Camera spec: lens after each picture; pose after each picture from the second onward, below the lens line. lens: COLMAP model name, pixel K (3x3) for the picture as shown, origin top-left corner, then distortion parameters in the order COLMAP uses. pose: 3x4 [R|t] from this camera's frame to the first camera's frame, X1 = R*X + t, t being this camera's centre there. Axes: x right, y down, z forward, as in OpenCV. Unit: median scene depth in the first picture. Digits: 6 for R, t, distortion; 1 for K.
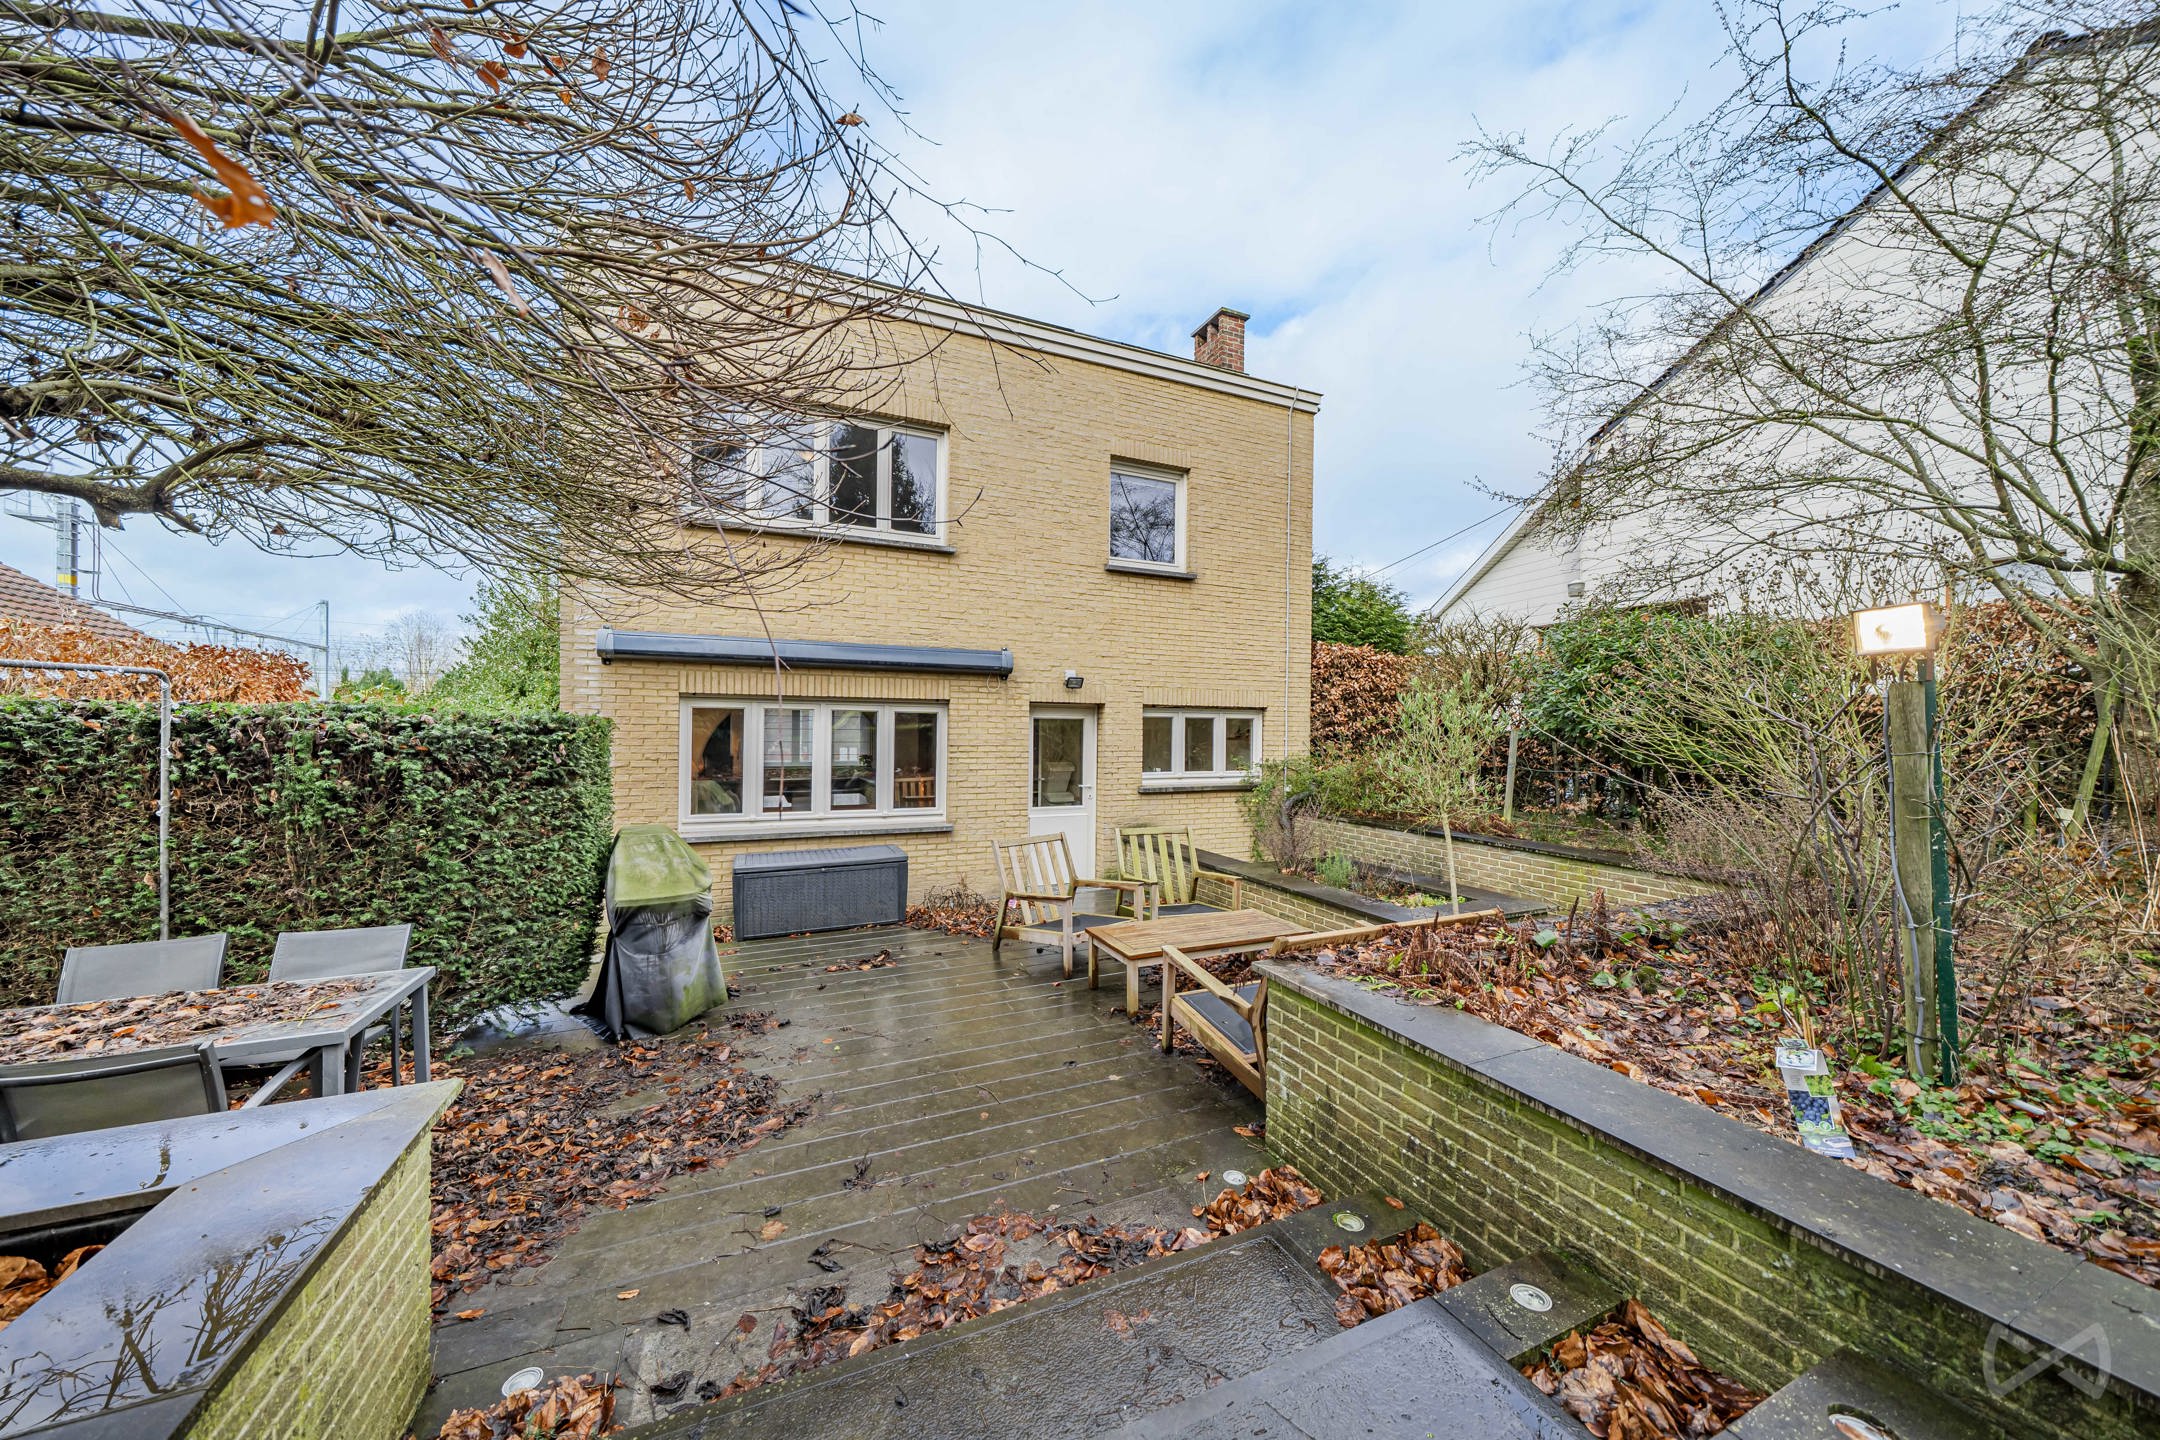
lens RADIAL K [[728.1, 0, 1080.3], [0, 728.1, 730.4], [0, 0, 1]] dist [-0.000910, -0.000020]
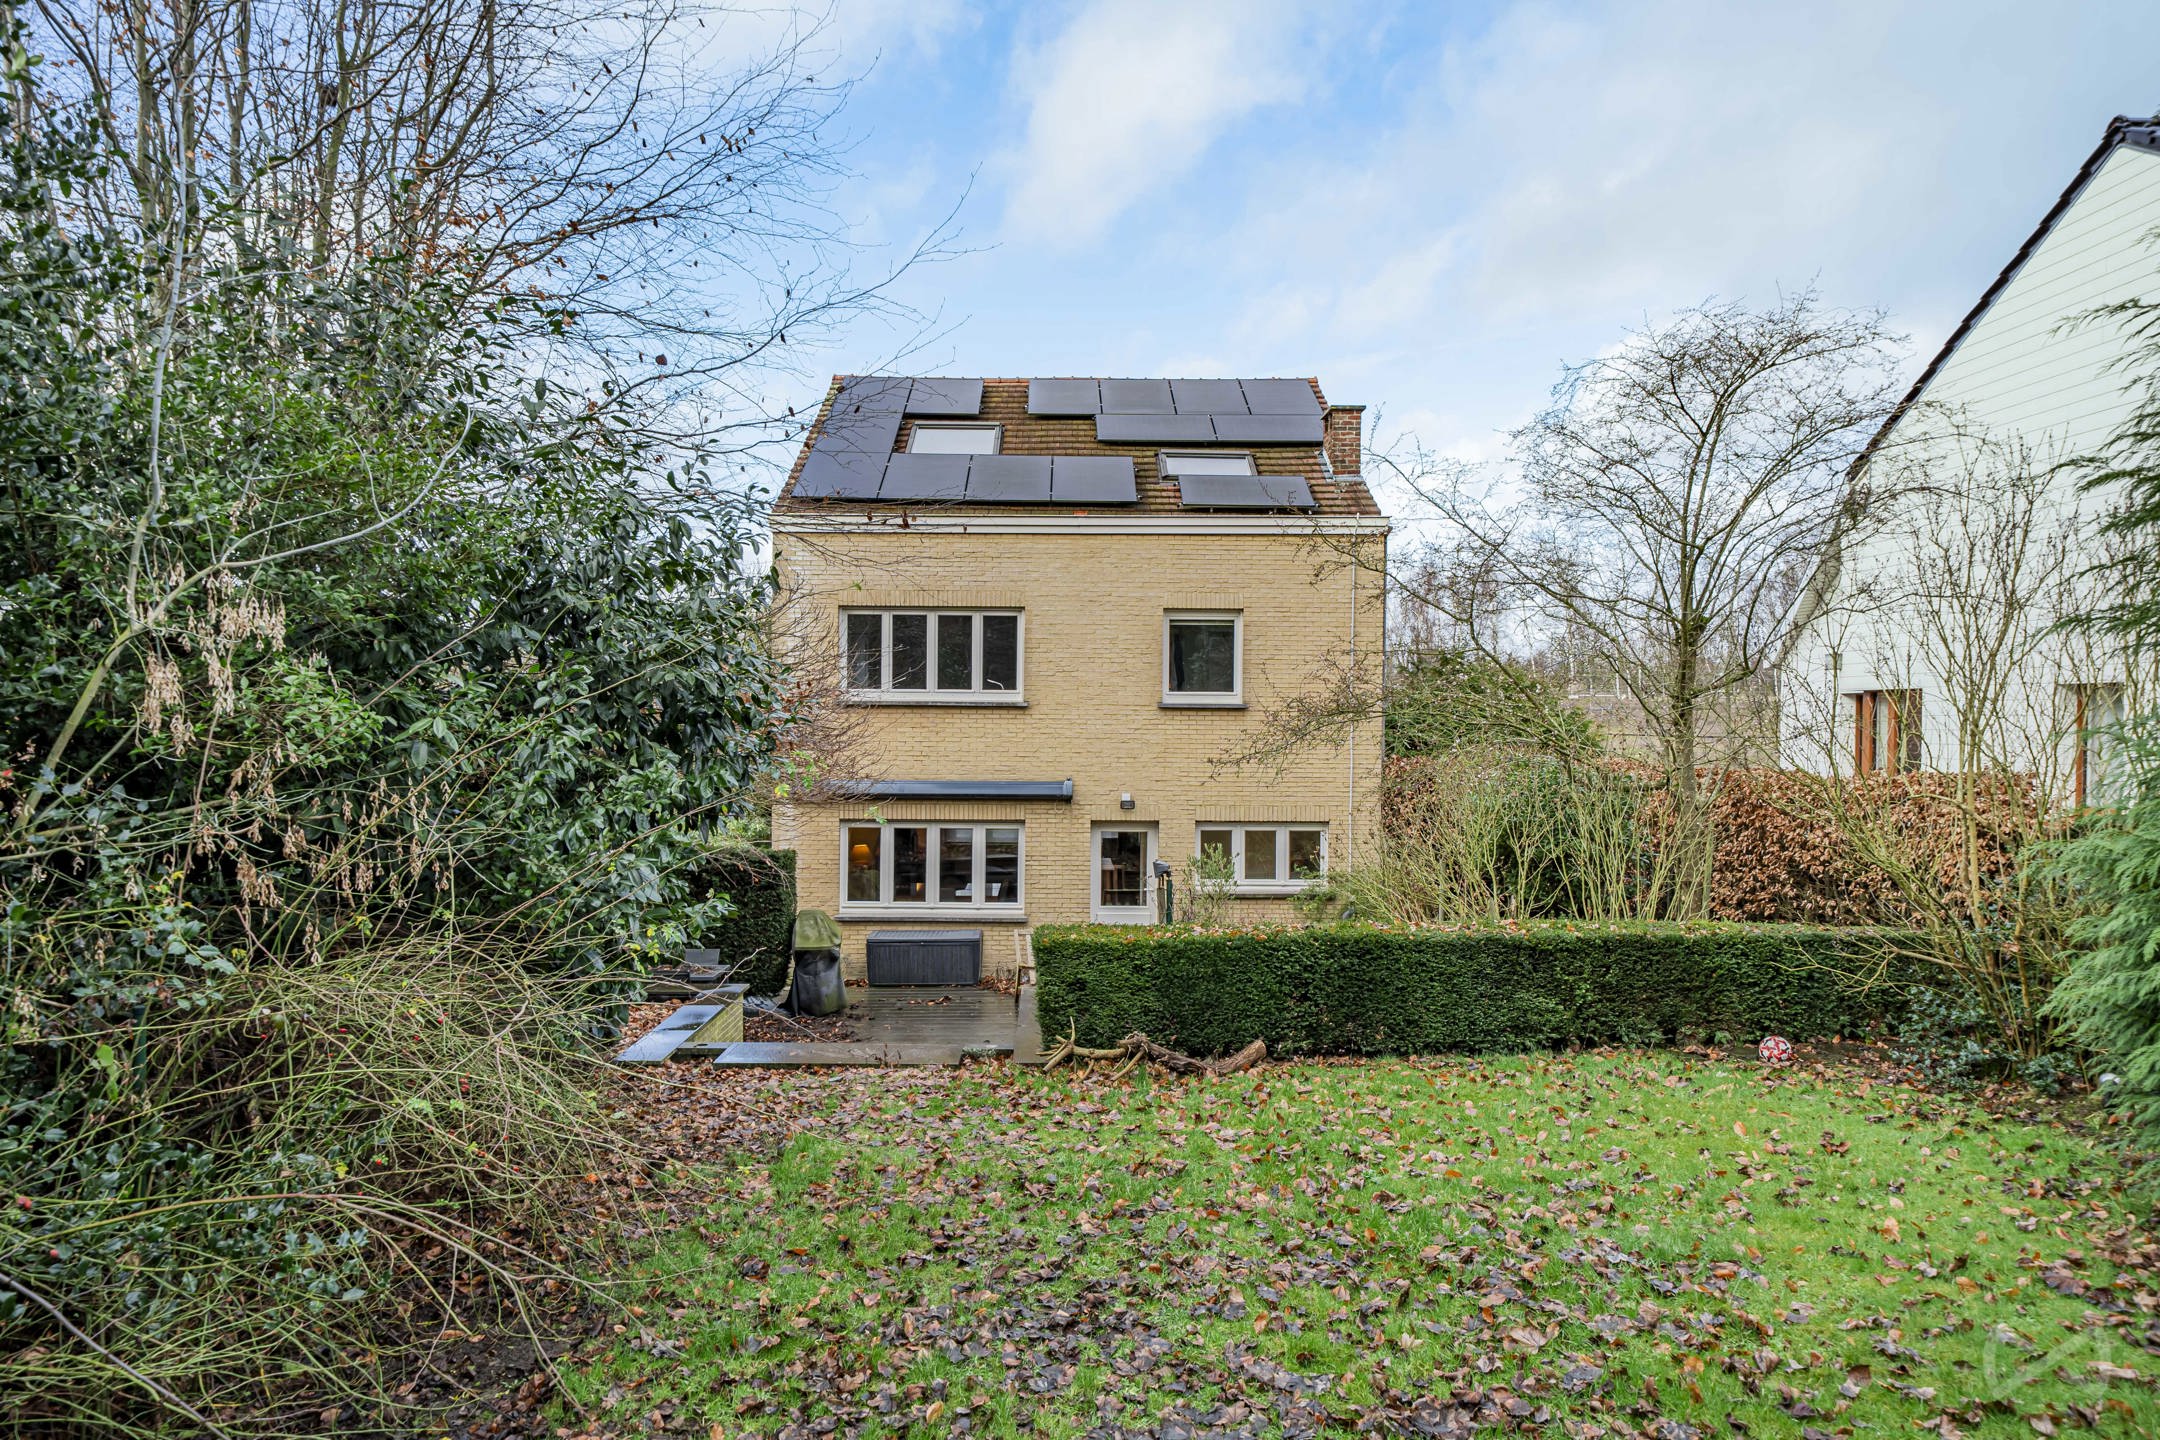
lens RADIAL K [[1489.0, 0, 1081.7], [0, 1489.0, 720.0], [0, 0, 1]] dist [-0.000697, -0.000013]
pose [[0.911857, -0.004076, -0.410488, 0.989153], [0.003712, 0.999992, -0.001685, -0.213733], [0.410492, 0.000013, 0.911864, -1.352717]]
